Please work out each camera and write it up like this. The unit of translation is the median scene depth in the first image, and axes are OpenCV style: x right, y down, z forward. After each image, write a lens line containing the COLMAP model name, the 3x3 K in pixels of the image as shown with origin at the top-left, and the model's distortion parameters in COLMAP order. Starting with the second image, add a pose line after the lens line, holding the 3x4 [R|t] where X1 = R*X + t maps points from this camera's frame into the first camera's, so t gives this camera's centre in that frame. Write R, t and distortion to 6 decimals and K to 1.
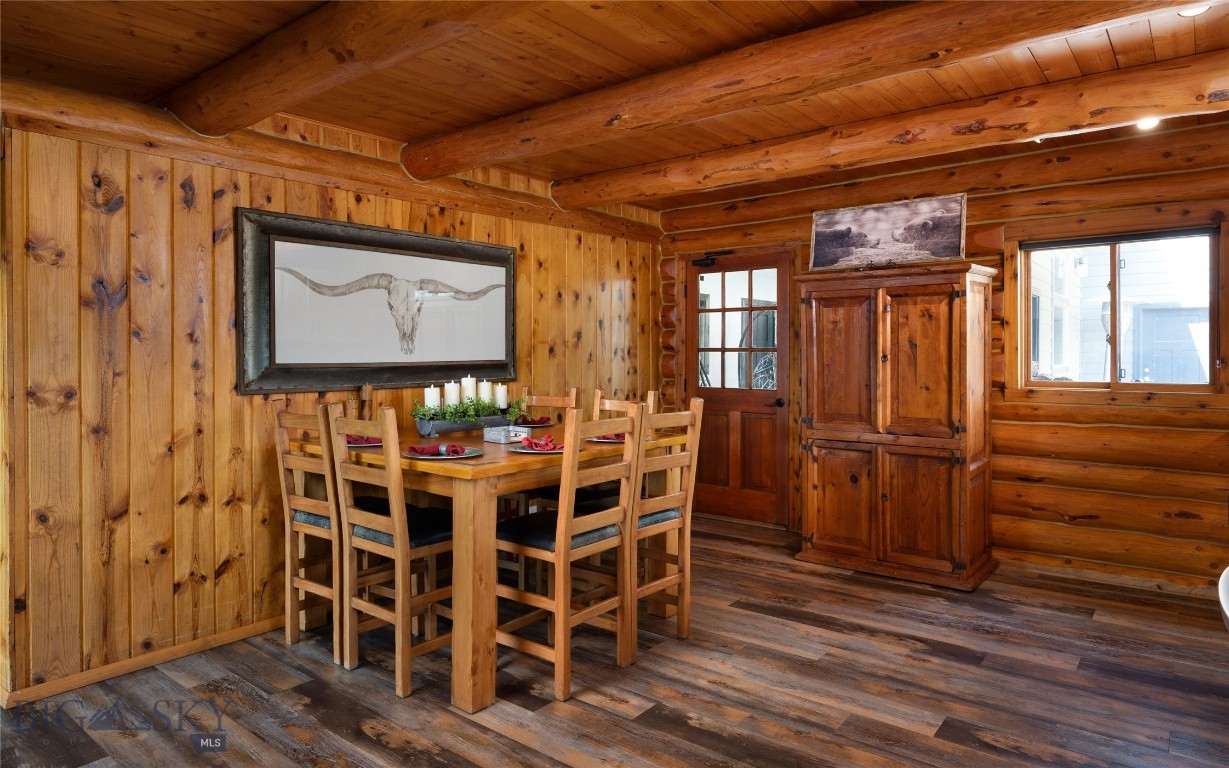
lens RADIAL K [[747.6, 0, 621.4], [0, 747.6, 360.8], [0, 0, 1]] dist [-0.002096, -0.000748]
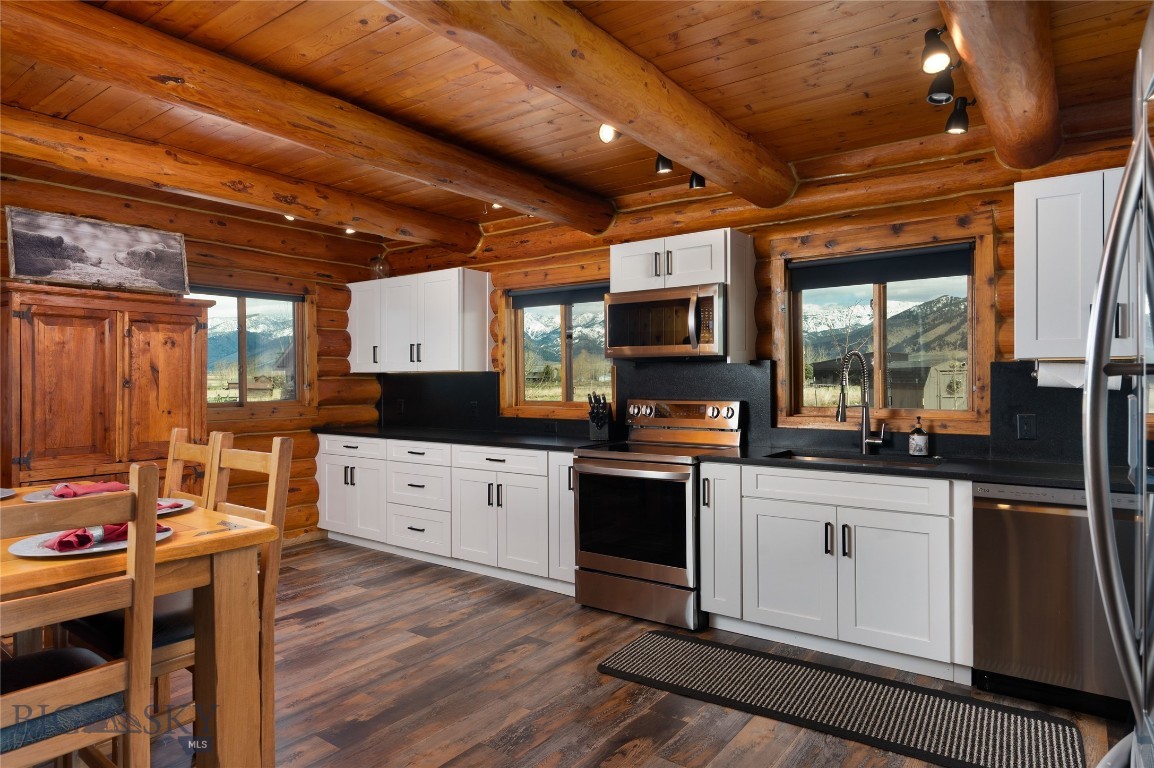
lens RADIAL K [[680.6, 0, 577.9], [0, 680.6, 380.6], [0, 0, 1]] dist [-0.003946, -0.000586]
pose [[-0.037460, 0.004217, 0.999289, -0.683042], [0.014630, 0.999886, -0.003671, 0.005080], [-0.999191, 0.014482, -0.037518, 0.552158]]
